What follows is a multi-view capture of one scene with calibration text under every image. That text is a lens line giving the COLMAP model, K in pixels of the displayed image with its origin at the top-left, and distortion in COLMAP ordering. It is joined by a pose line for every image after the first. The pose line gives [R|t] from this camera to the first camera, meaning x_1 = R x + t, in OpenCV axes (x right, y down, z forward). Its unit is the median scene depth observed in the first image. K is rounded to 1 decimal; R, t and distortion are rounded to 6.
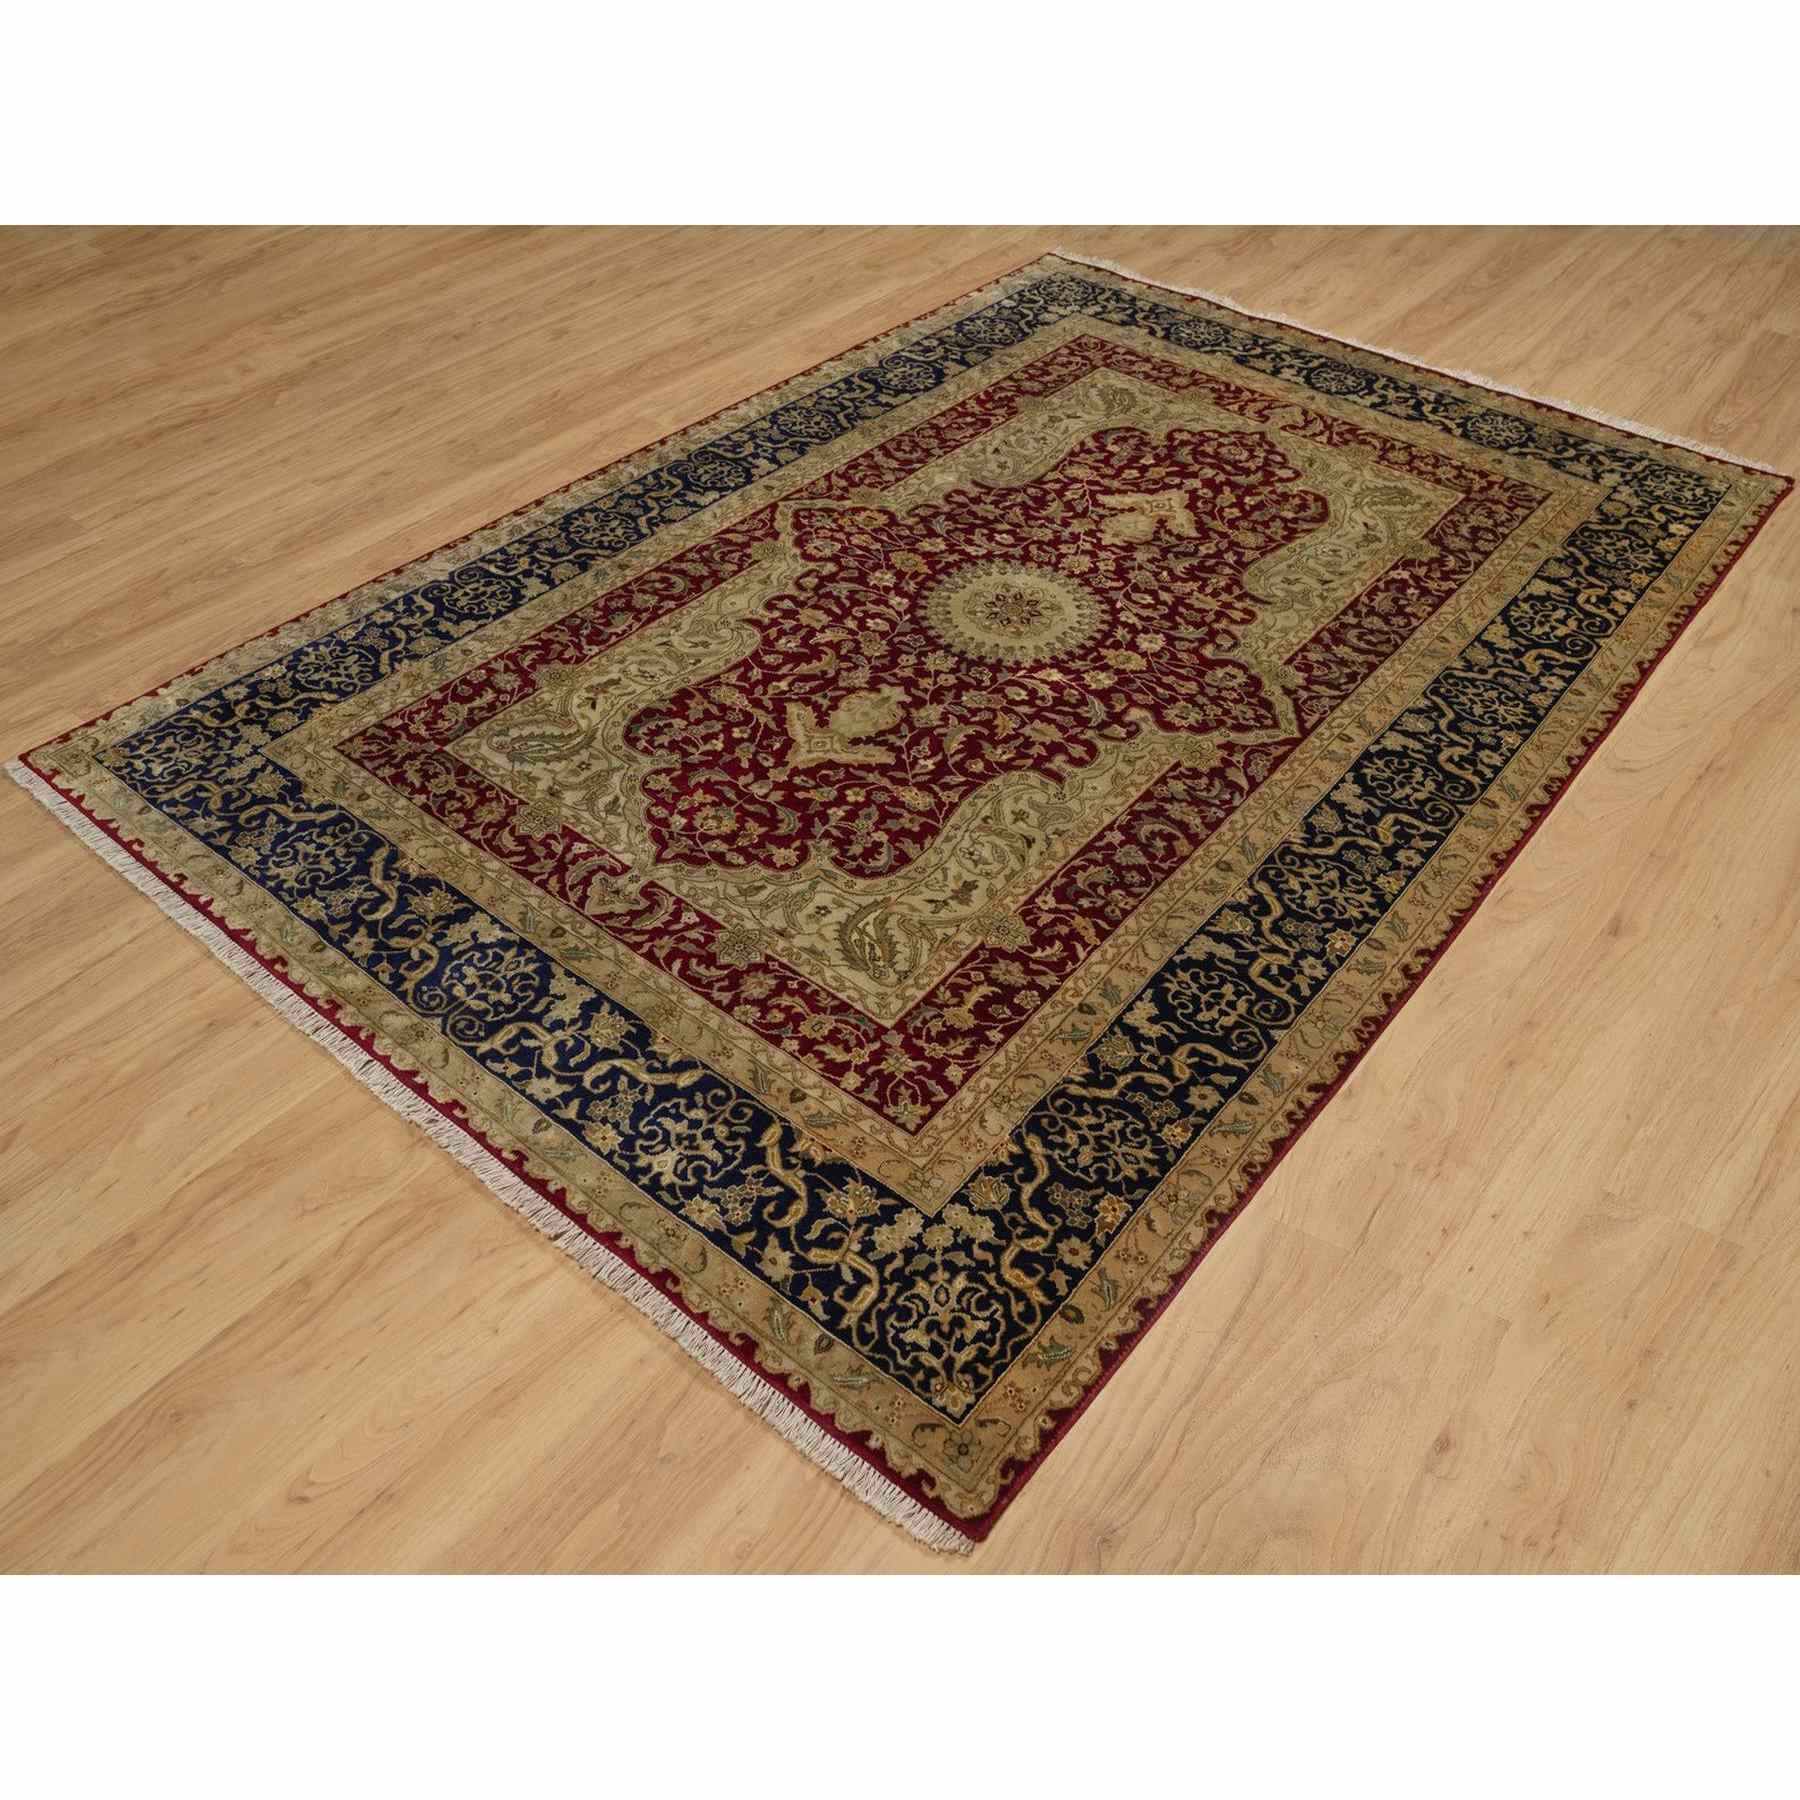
lens RADIAL K [[1485.6, 0, 900.0], [0, 1485.6, 900.0], [0, 0, 1]] dist [0.000549, -0.004518]
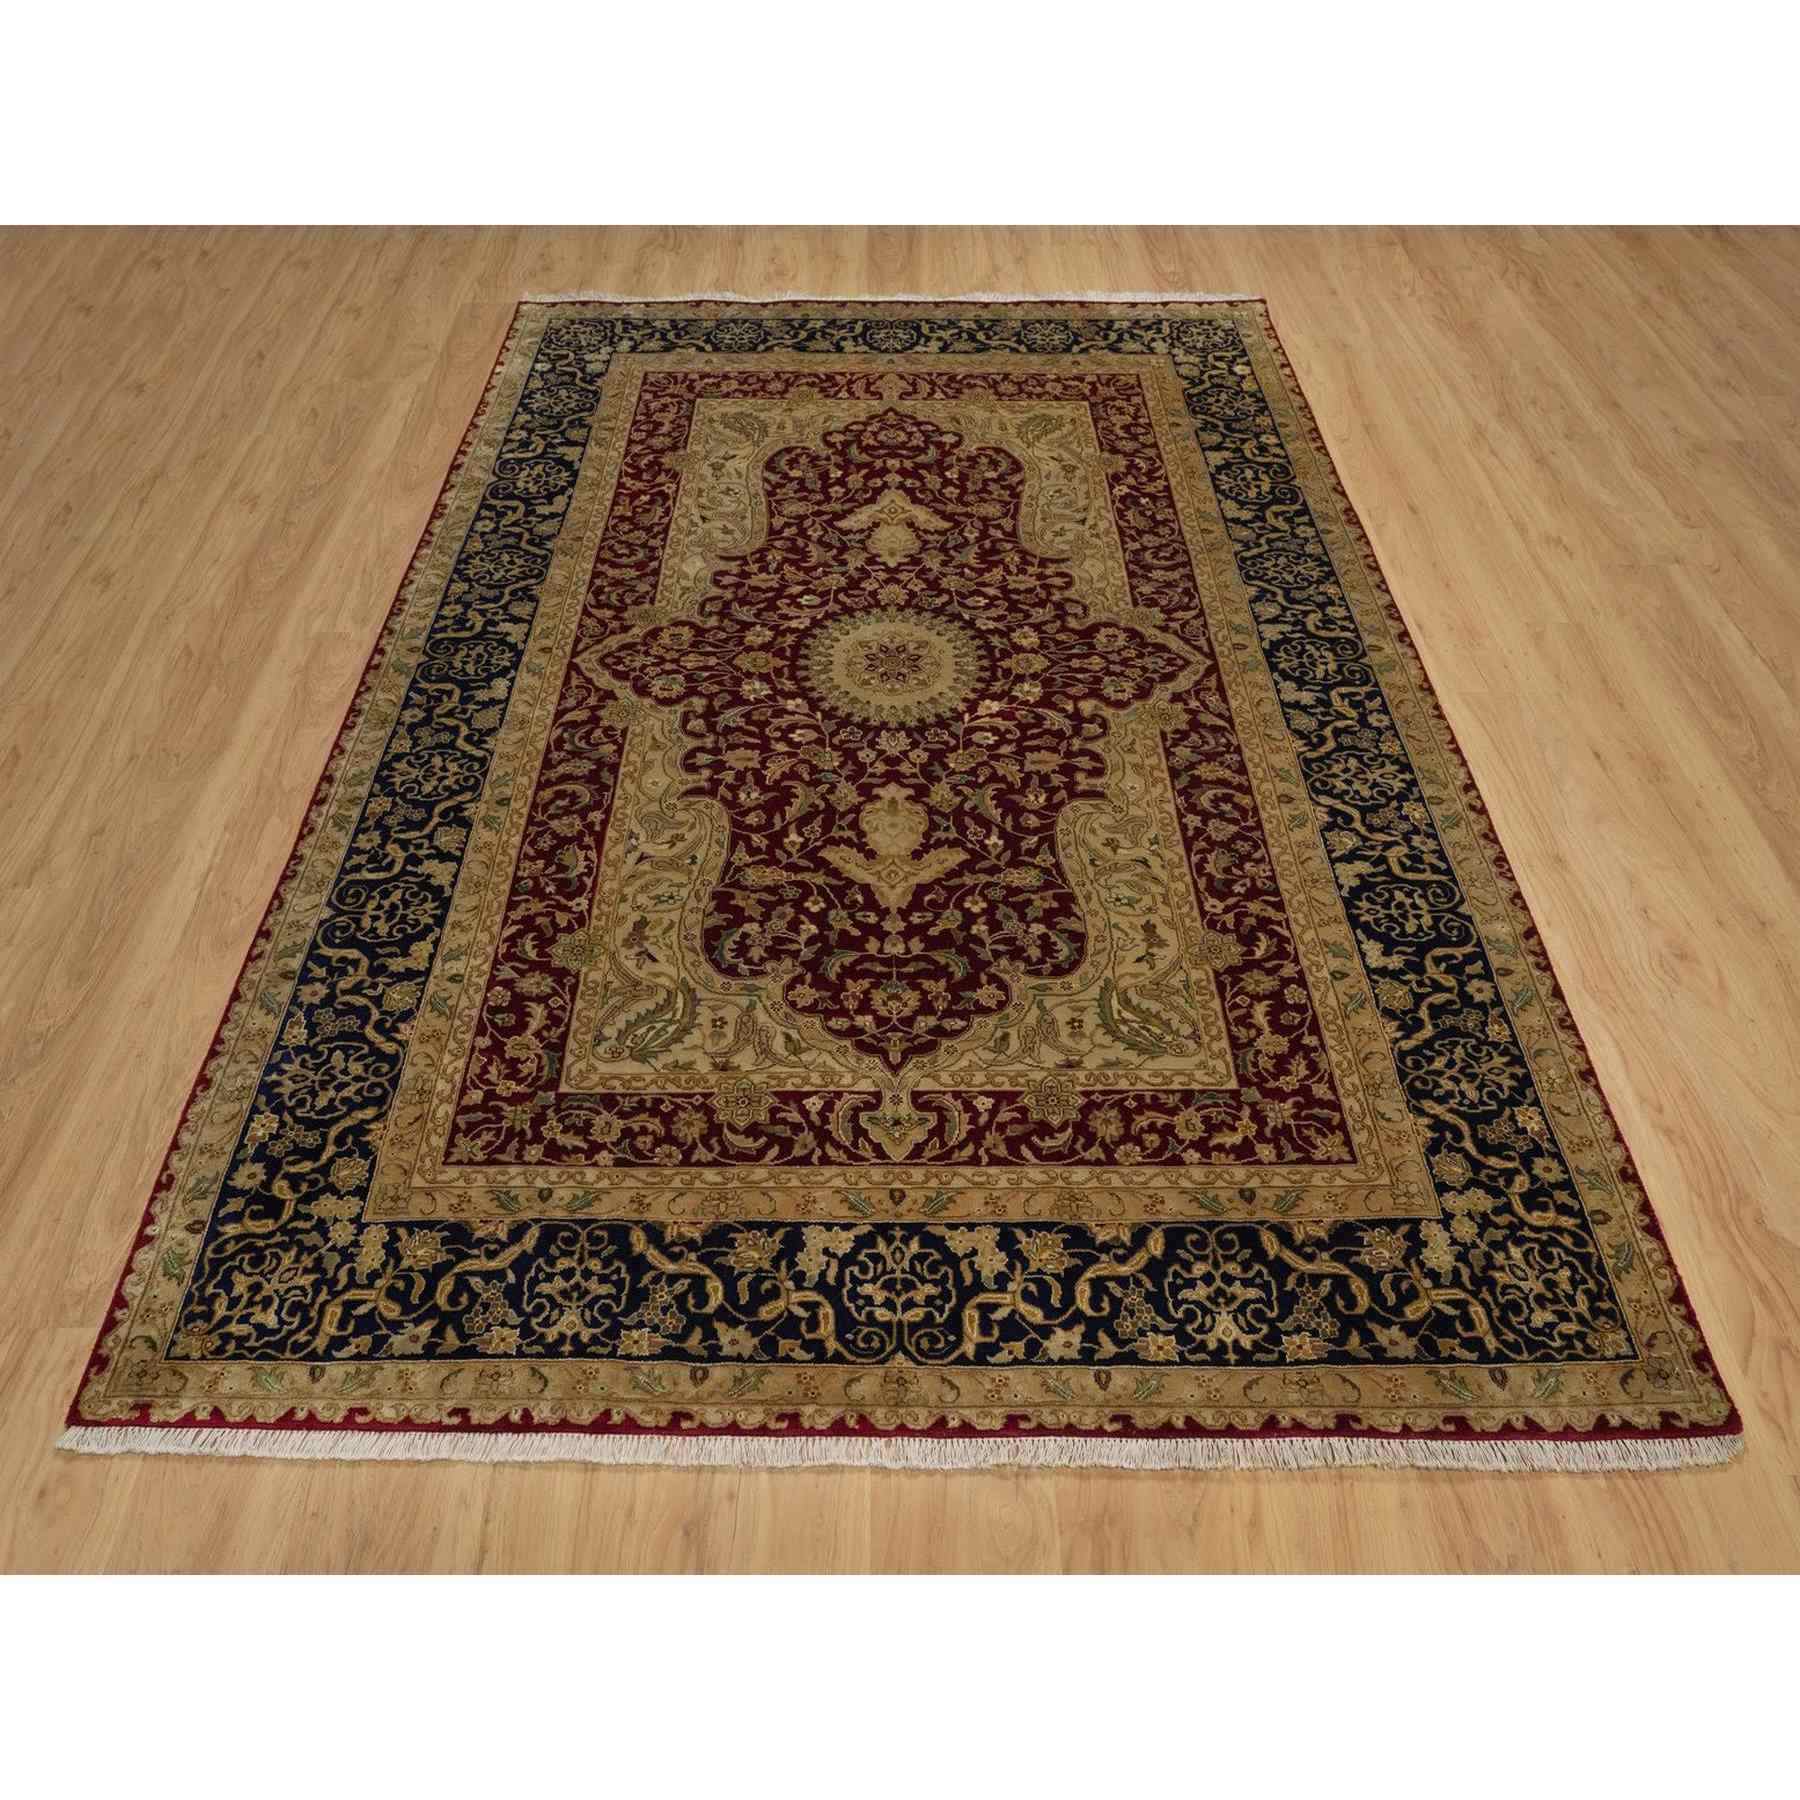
lens RADIAL K [[1349.7, 0, 852.9], [0, 1349.7, 893.3], [0, 0, 1]] dist [-0.001294, 0.001441]
pose [[0.770777, -0.484086, 0.414203, -0.447254], [0.447960, 0.874074, 0.187951, -0.273834], [-0.453028, 0.040678, 0.890568, 0.234646]]
